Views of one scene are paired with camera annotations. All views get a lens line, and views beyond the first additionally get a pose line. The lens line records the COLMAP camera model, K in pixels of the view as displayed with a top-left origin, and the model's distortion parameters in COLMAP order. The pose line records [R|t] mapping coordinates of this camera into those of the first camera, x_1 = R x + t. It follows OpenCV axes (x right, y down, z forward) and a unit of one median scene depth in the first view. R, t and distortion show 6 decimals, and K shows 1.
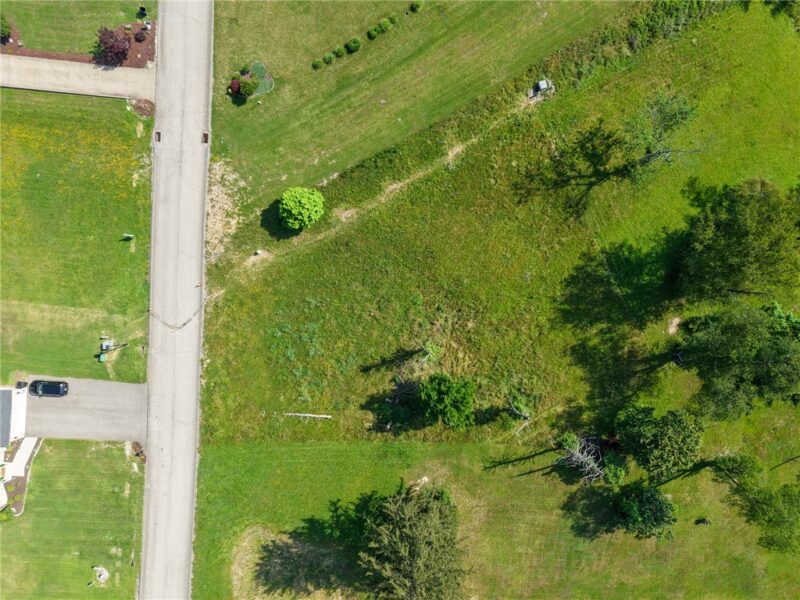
lens RADIAL K [[535.4, 0, 397.9], [0, 535.4, 297.6], [0, 0, 1]] dist [0.018932, -0.014686]
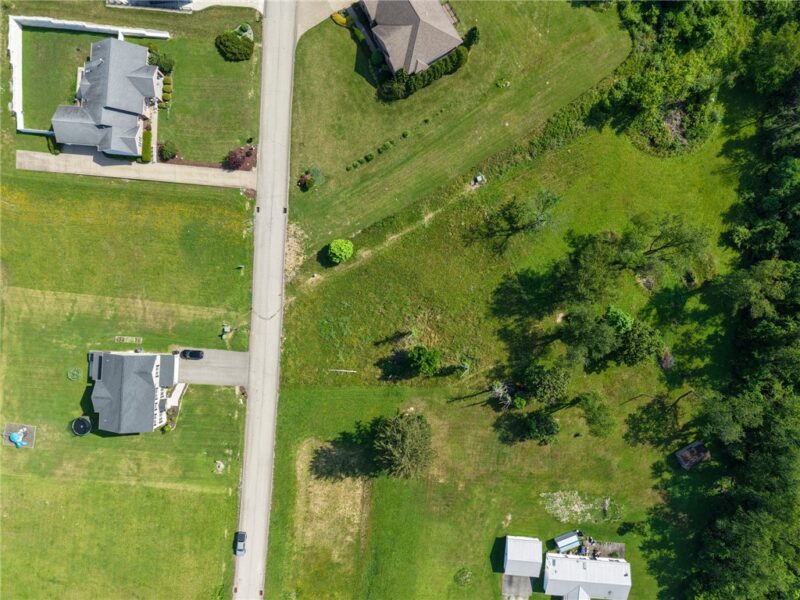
lens RADIAL K [[535.4, 0, 402.8], [0, 535.4, 300.4], [0, 0, 1]] dist [0.018932, -0.014686]
pose [[0.999930, -0.000938, 0.011827, 0.002783], [0.000836, 0.999963, 0.008597, -0.017847], [-0.011835, -0.008586, 0.999893, -0.702636]]
